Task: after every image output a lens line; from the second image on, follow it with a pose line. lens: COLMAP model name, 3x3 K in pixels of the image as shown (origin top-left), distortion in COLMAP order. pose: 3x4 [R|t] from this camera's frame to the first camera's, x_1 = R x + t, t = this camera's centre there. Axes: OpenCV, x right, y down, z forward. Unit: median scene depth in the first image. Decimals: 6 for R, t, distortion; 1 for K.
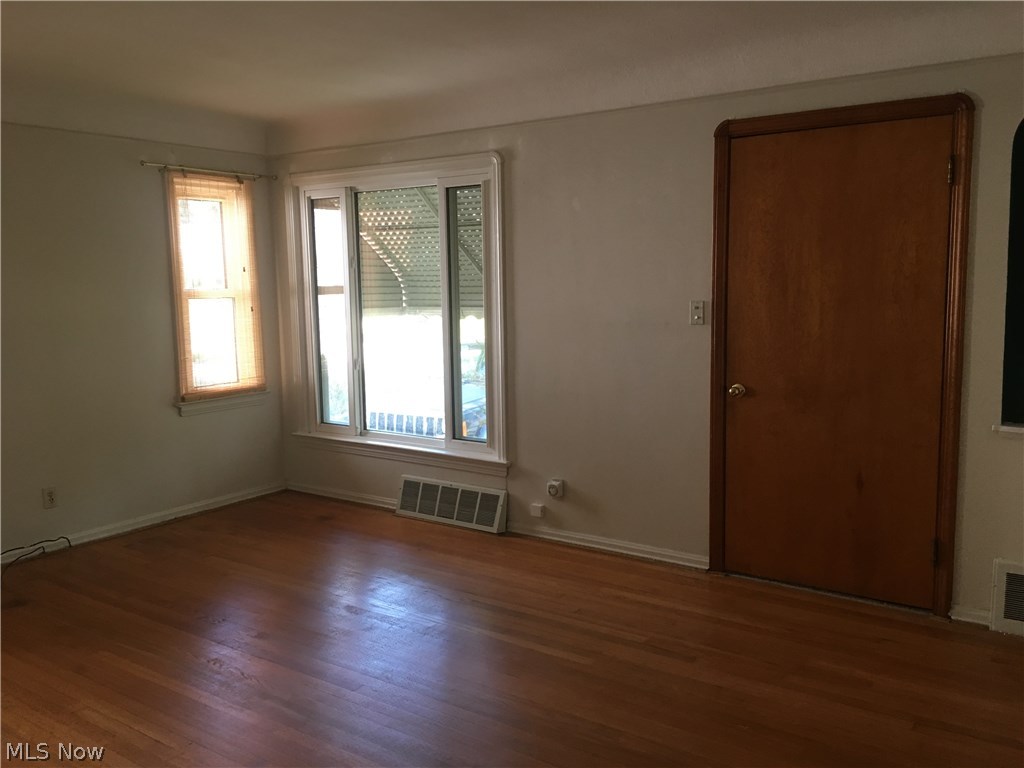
lens RADIAL K [[873.4, 0, 517.4], [0, 873.4, 392.4], [0, 0, 1]] dist [0.078220, -0.111351]
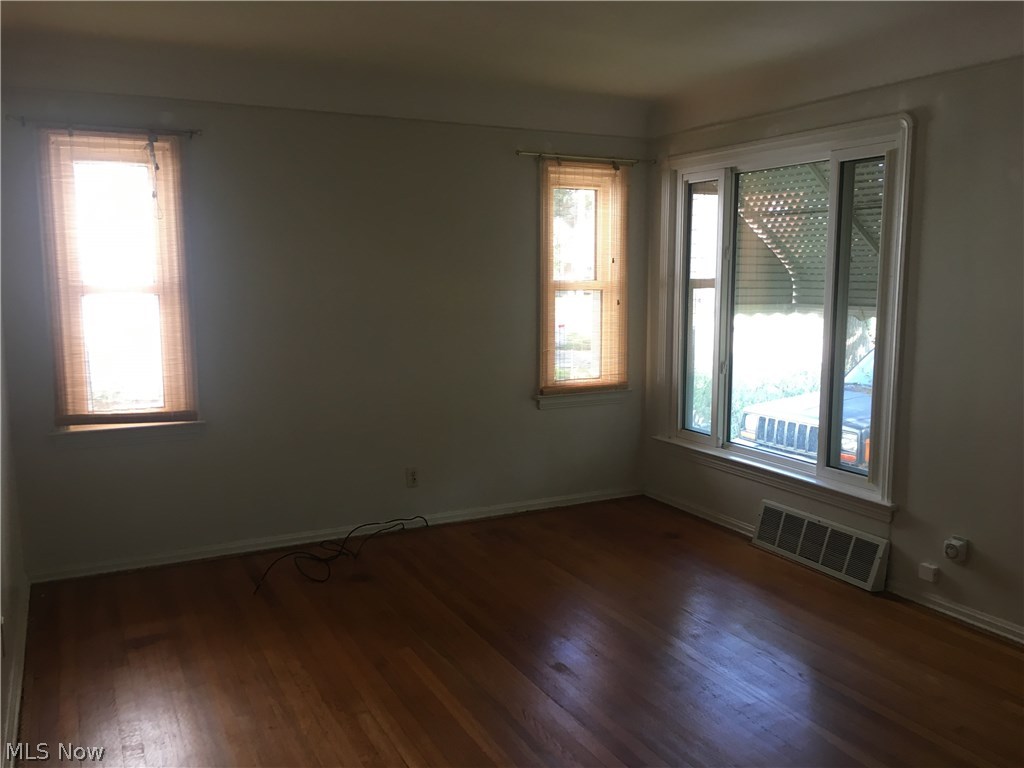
lens RADIAL K [[873.4, 0, 511.4], [0, 873.4, 386.8], [0, 0, 1]] dist [0.078220, -0.111351]
pose [[0.884447, 0.076048, -0.460402, 0.041511], [-0.074112, 0.997000, 0.022312, -0.018369], [0.460717, 0.014388, 0.887430, 0.123012]]
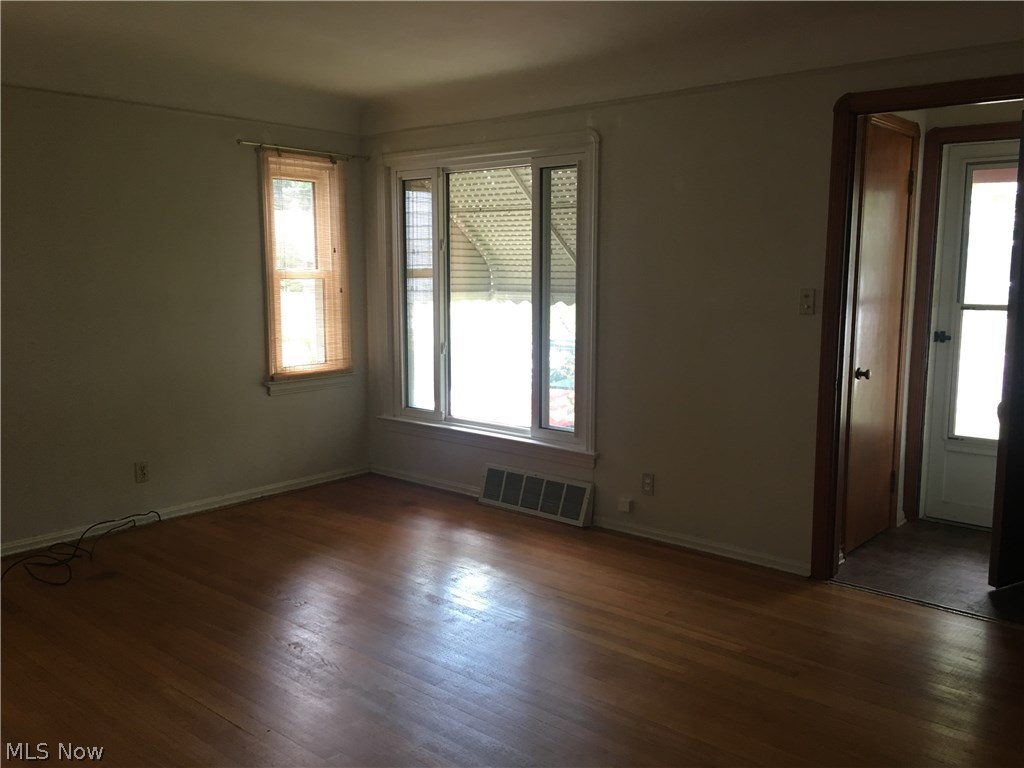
lens RADIAL K [[873.4, 0, 515.7], [0, 873.4, 389.6], [0, 0, 1]] dist [0.078220, -0.111351]
pose [[0.995265, 0.030234, -0.092376, -0.011221], [-0.029505, 0.999522, 0.009245, 0.002680], [0.092611, -0.006476, 0.995681, 0.032373]]
